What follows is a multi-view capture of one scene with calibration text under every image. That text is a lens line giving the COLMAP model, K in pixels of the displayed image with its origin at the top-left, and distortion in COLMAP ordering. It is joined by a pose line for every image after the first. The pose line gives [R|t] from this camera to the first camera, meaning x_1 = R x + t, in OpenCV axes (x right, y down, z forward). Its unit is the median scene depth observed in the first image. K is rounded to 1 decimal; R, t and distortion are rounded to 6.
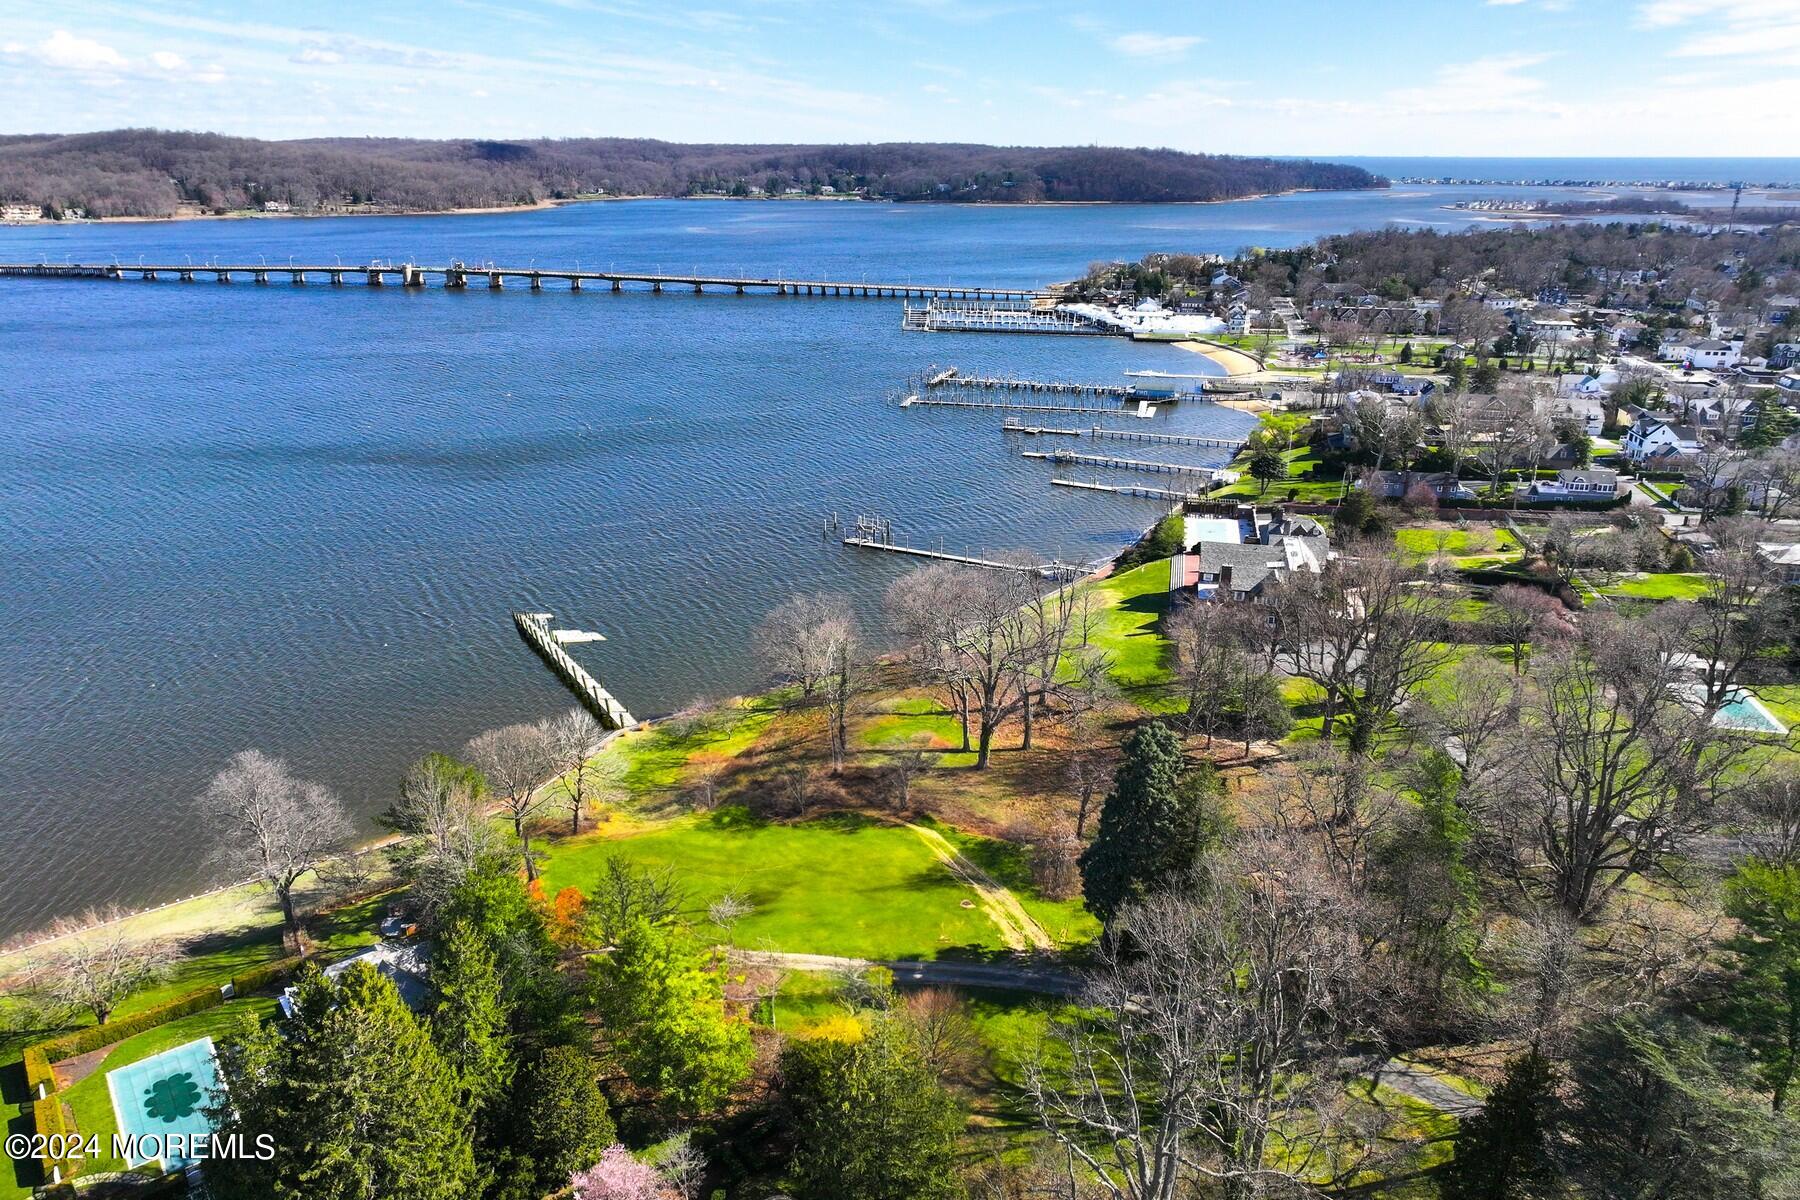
lens RADIAL K [[1263.2, 0, 897.5], [0, 1263.2, 599.9], [0, 0, 1]] dist [-0.005139, 0.025320]
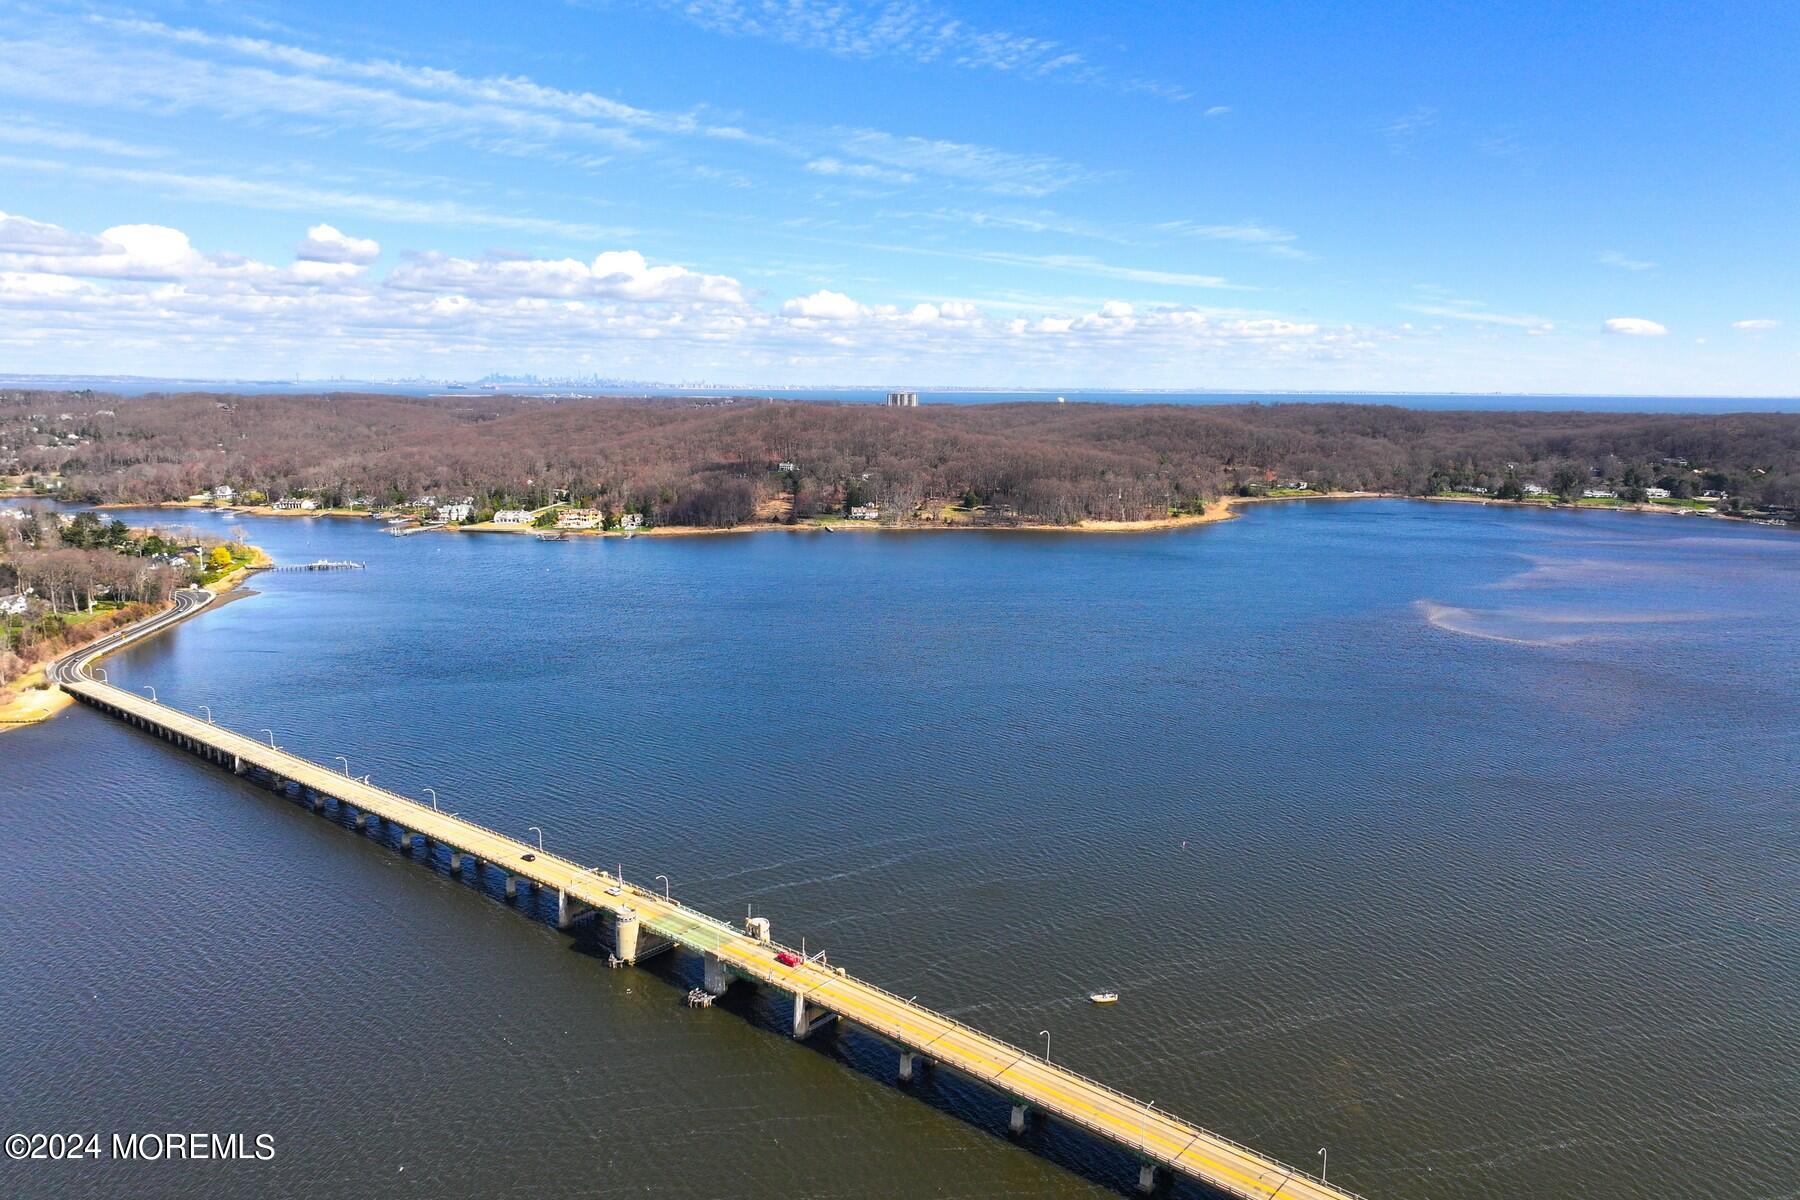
lens RADIAL K [[1263.2, 0, 897.5], [0, 1263.2, 599.9], [0, 0, 1]] dist [-0.005139, 0.025320]
pose [[0.854036, 0.090378, -0.512302, -0.064028], [-0.178948, 0.975733, -0.126181, -0.147815], [0.488467, 0.199439, 0.849485, 0.324761]]
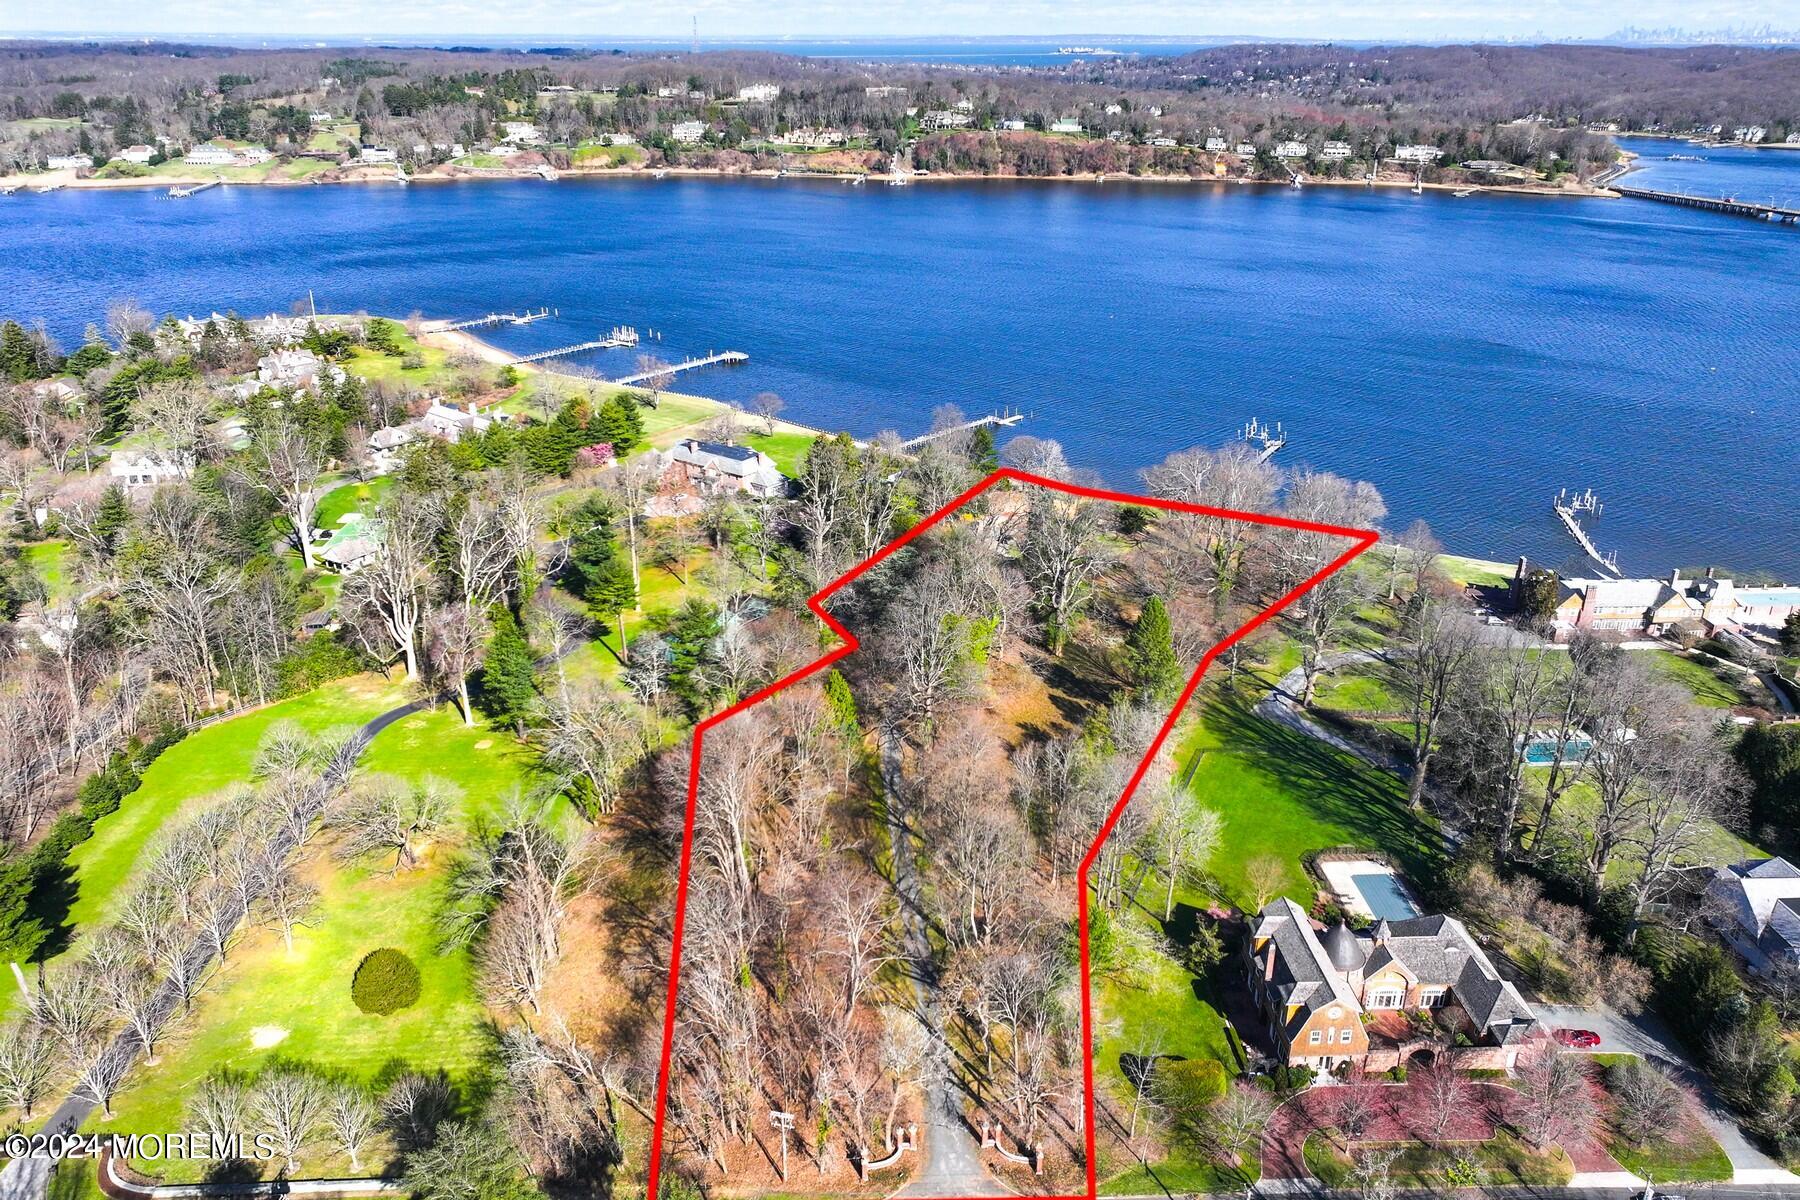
lens RADIAL K [[1348.9, 0, 895.2], [0, 1348.9, 601.9], [0, 0, 1]] dist [0.003157, 0.006982]
pose [[0.259476, 0.369264, -0.892365, 0.165715], [-0.324034, 0.903738, 0.279750, -0.020364], [0.909766, 0.216568, 0.354153, -0.005680]]
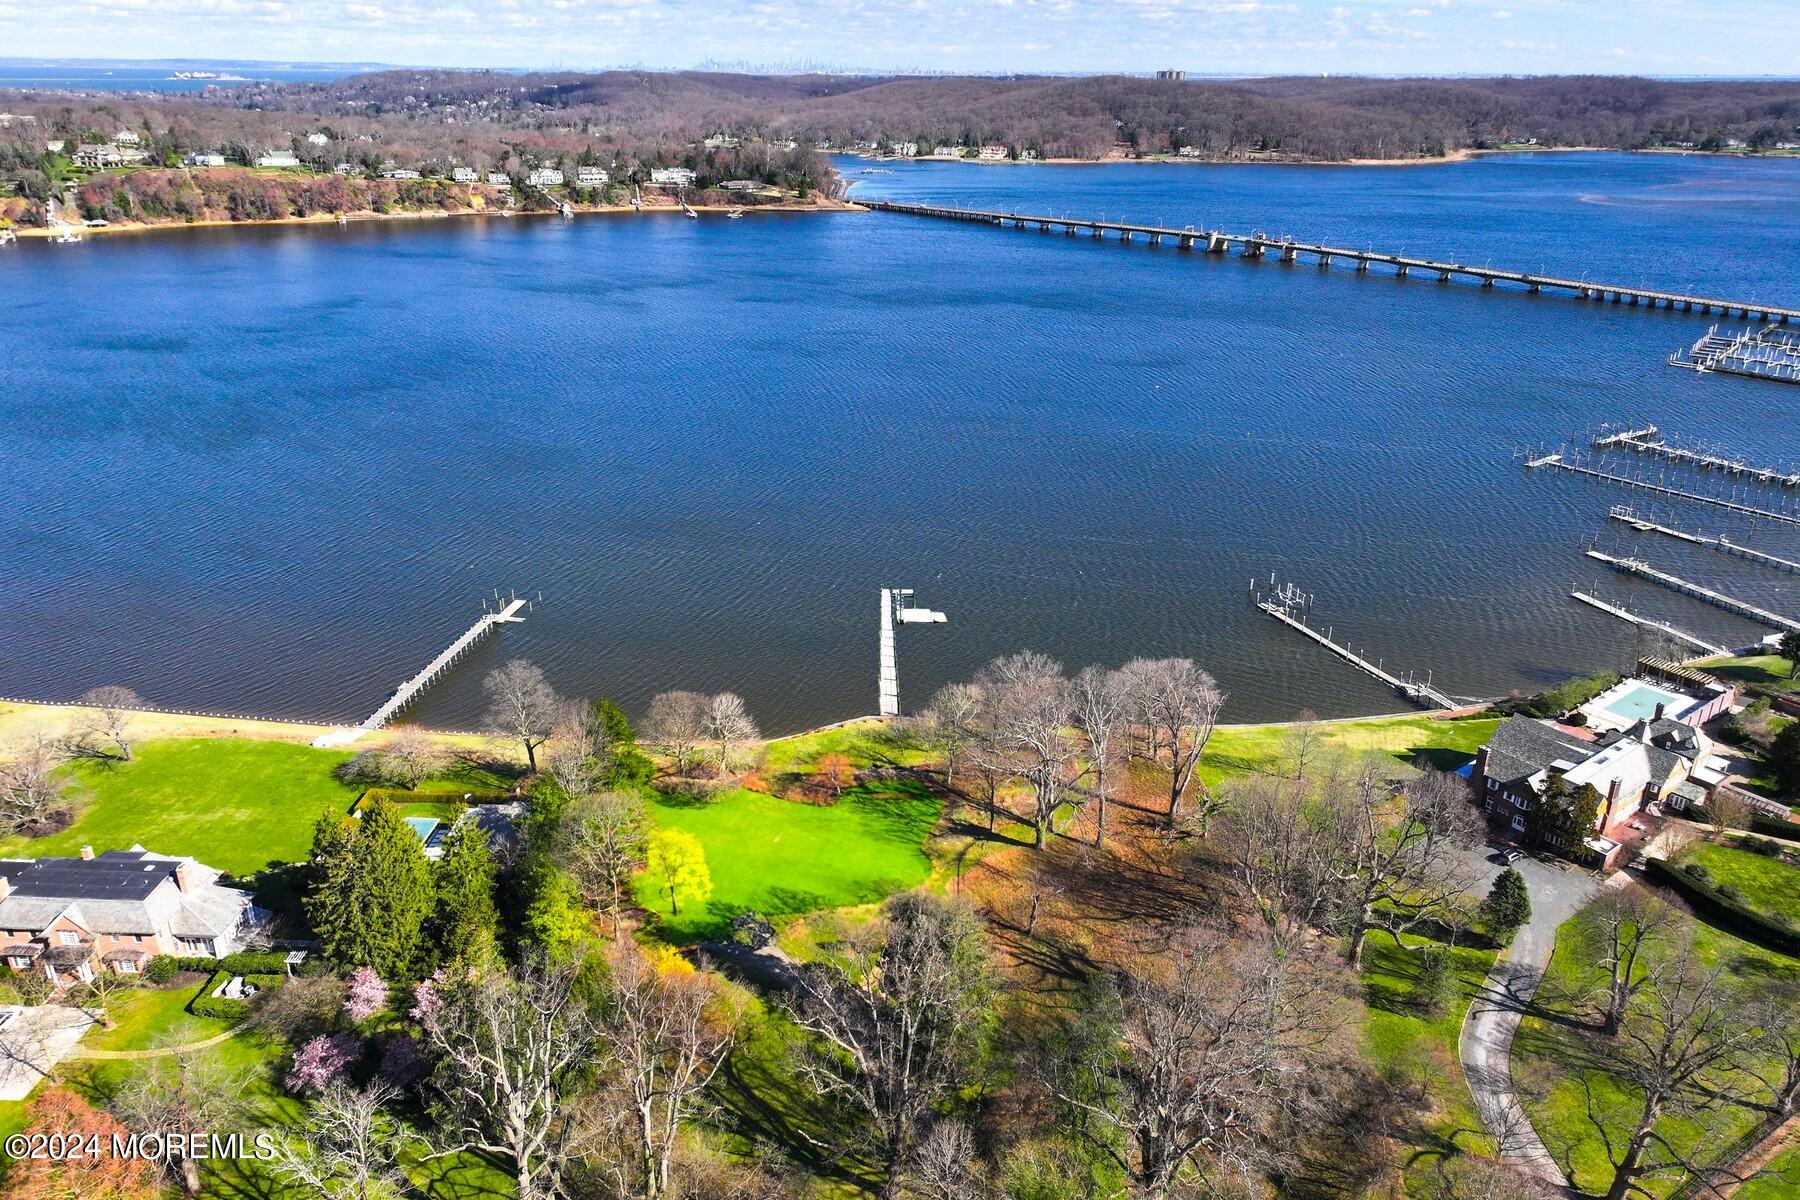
lens RADIAL K [[1263.2, 0, 897.5], [0, 1263.2, 599.9], [0, 0, 1]] dist [-0.005139, 0.025320]
pose [[0.760978, 0.251607, -0.598001, 0.057713], [-0.220074, 0.967195, 0.126891, -0.019224], [0.610311, 0.035043, 0.791387, 0.001446]]
